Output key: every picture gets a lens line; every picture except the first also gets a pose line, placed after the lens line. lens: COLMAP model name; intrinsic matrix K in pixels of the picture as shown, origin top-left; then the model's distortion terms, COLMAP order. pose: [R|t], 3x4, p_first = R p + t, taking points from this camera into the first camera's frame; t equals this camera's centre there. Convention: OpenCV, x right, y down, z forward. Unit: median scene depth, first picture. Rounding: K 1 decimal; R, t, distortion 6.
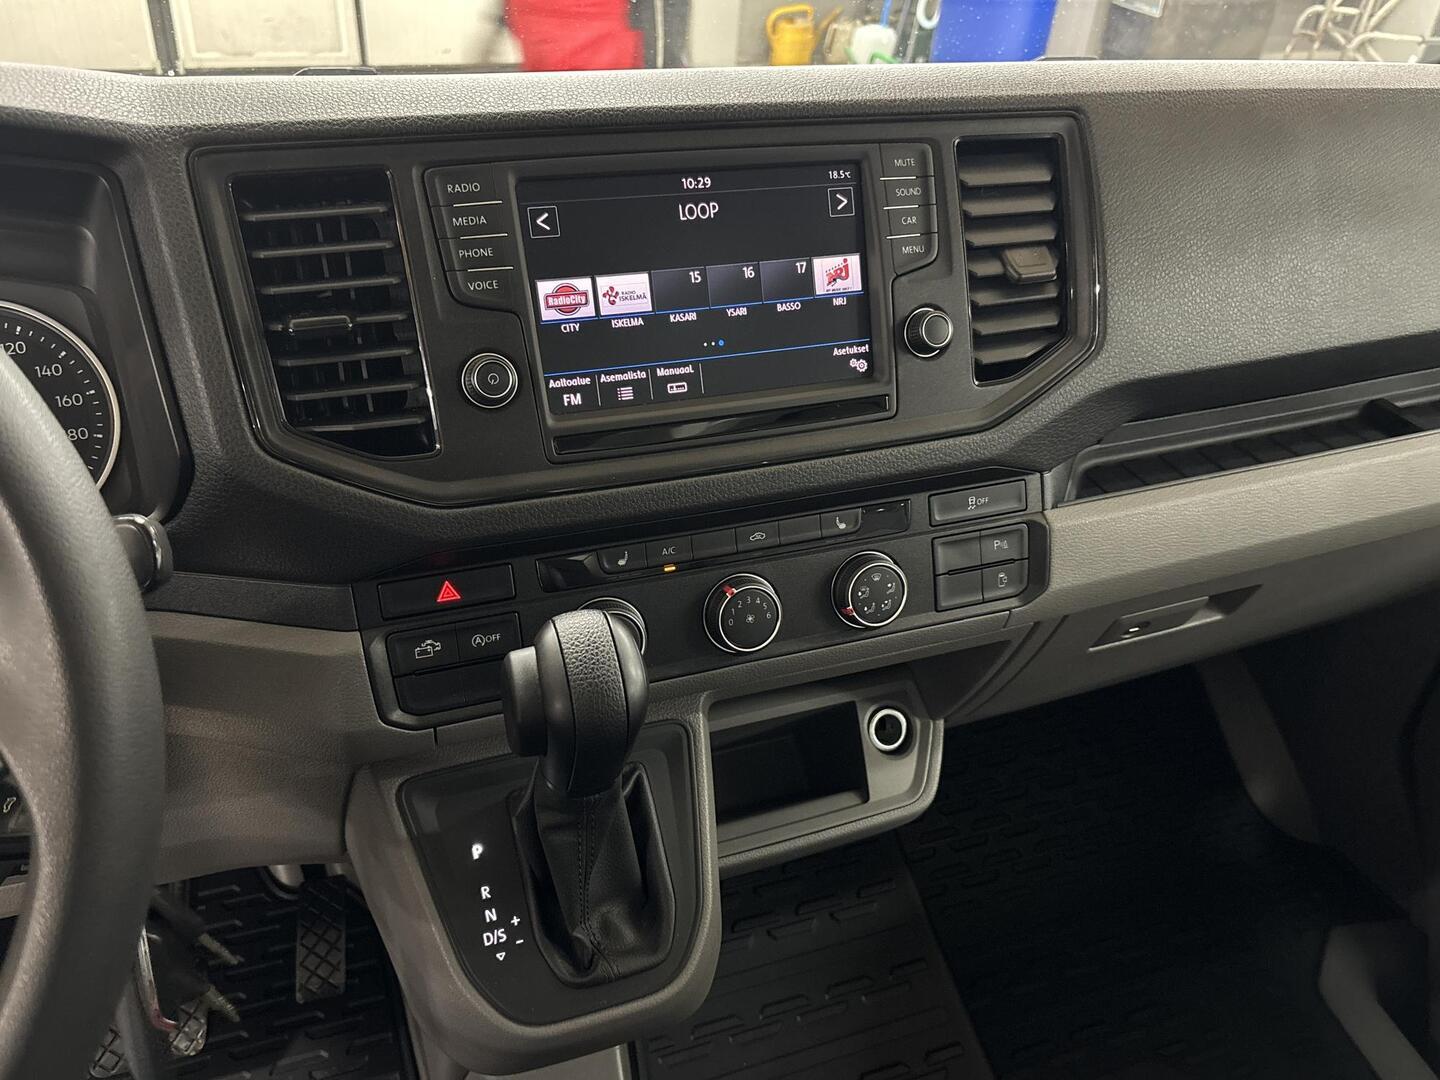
lens RADIAL K [[1147.2, 0, 722.7], [0, 1147.2, 537.2], [0, 0, 1]] dist [0.022643, -0.057631]
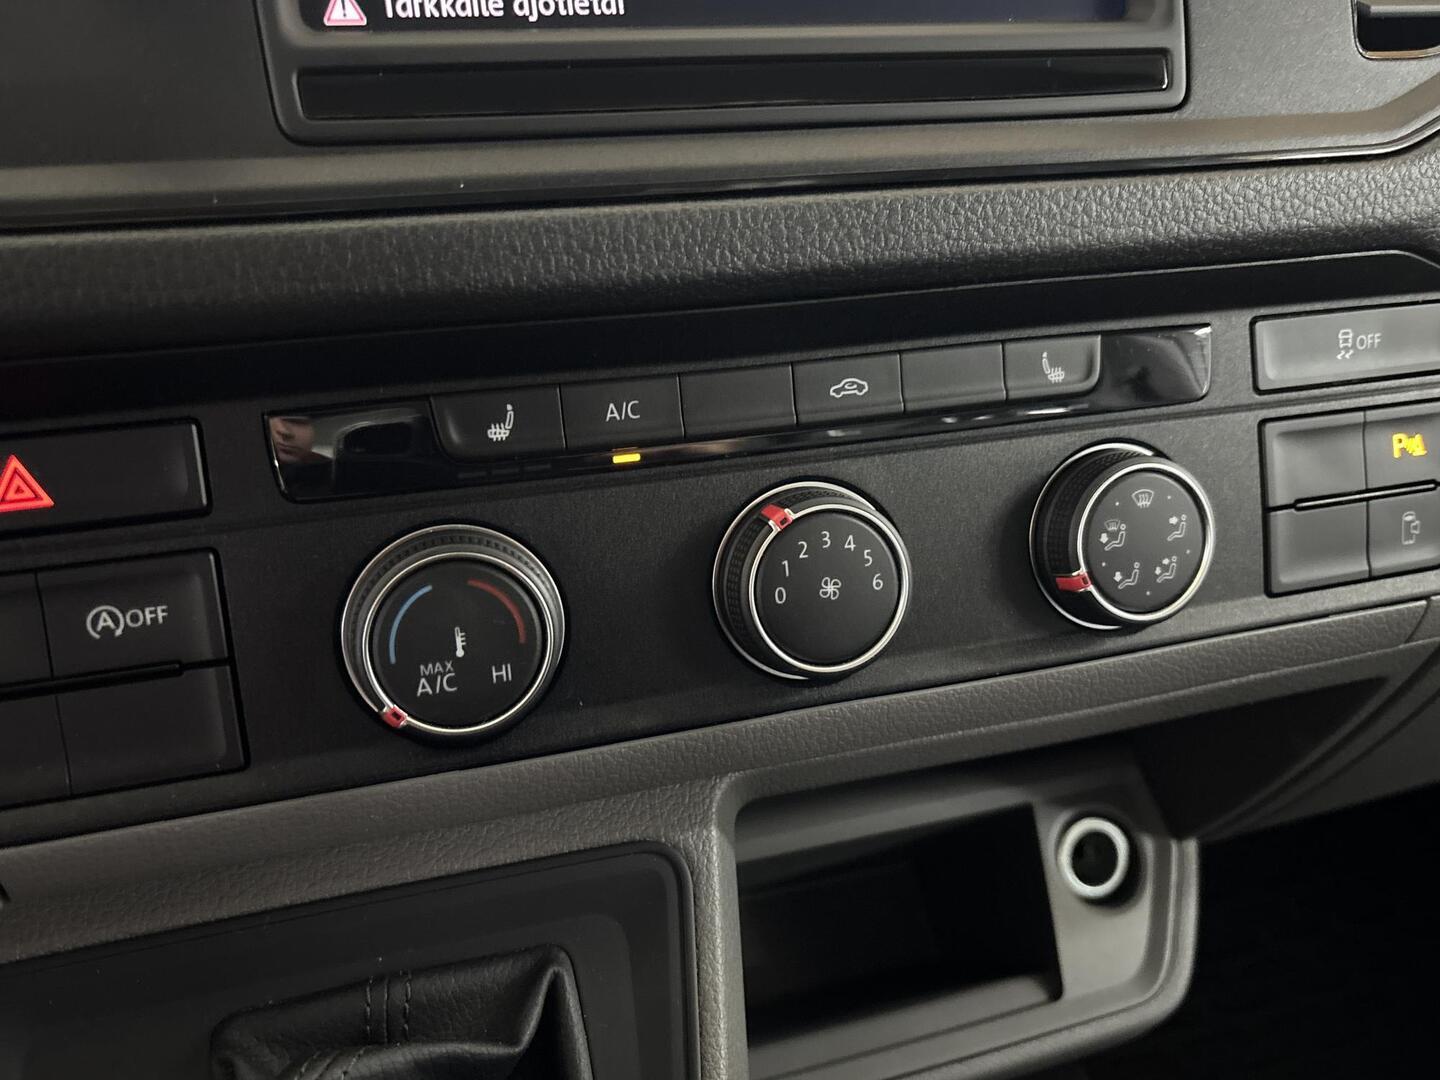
lens RADIAL K [[1147.2, 0, 720.6], [0, 1147.2, 525.1], [0, 0, 1]] dist [0.022643, -0.057631]
pose [[0.996973, 0.001242, -0.077744, 0.016217], [-0.008085, 0.996108, -0.087764, 0.081776], [0.077333, 0.088127, 0.993103, 0.581009]]
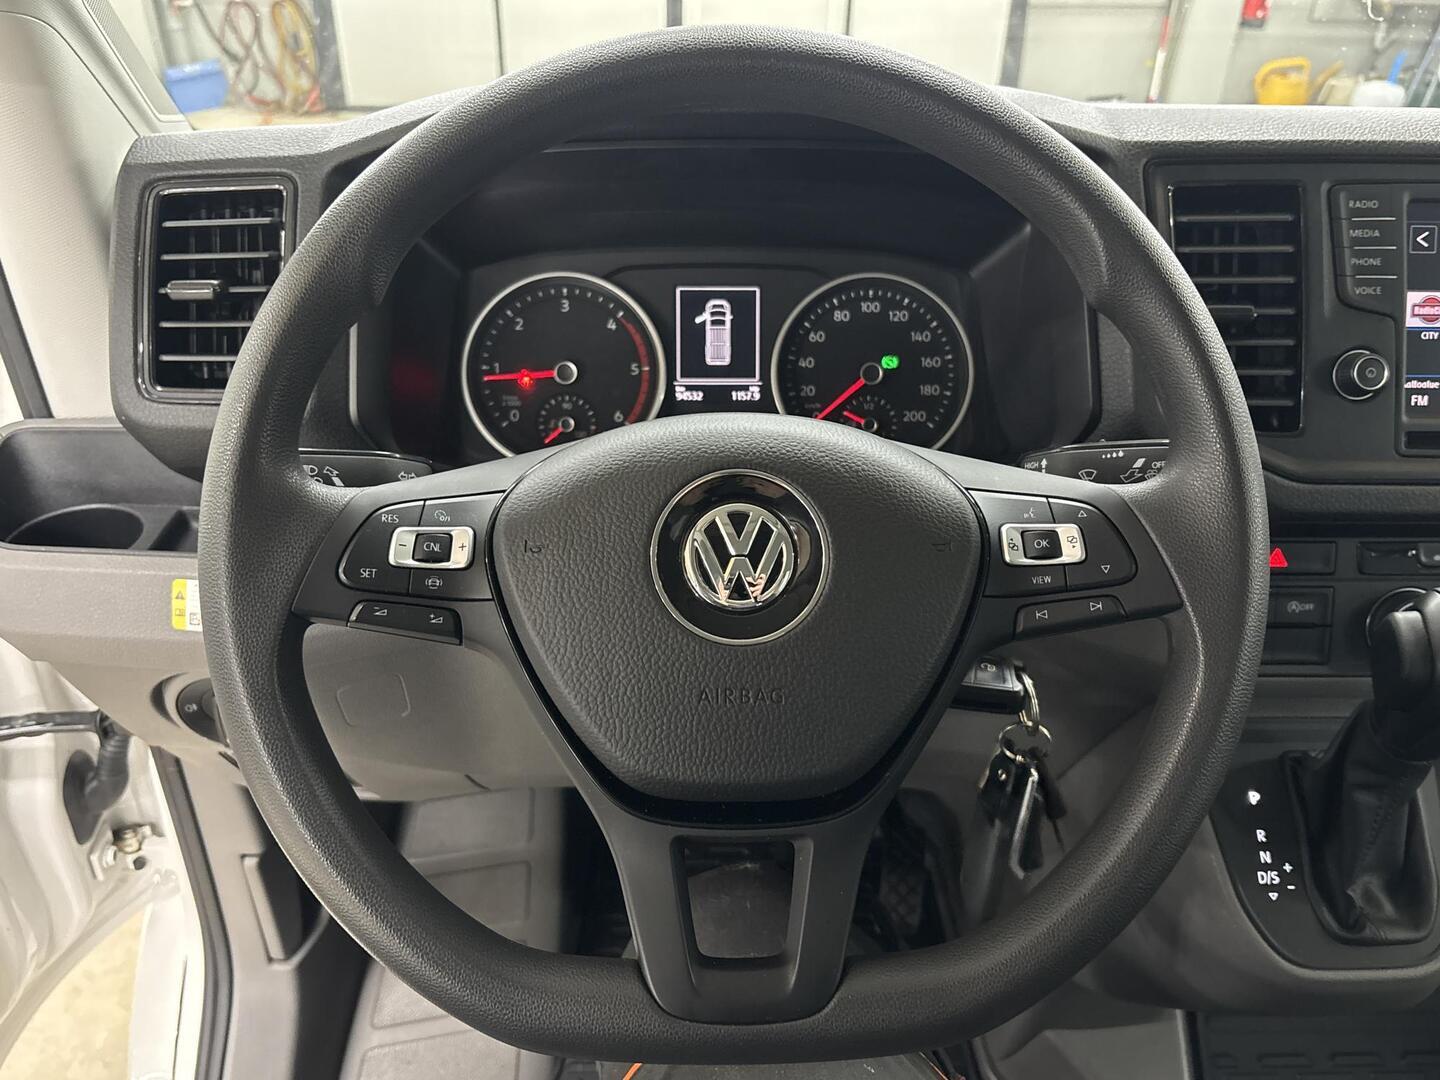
lens RADIAL K [[1147.2, 0, 692.6], [0, 1147.2, 527.0], [0, 0, 1]] dist [0.022643, -0.057631]
pose [[0.933563, 0.136692, -0.331323, -0.362232], [-0.151927, 0.988181, -0.020396, 0.113101], [0.324619, 0.069378, 0.943297, -0.216651]]
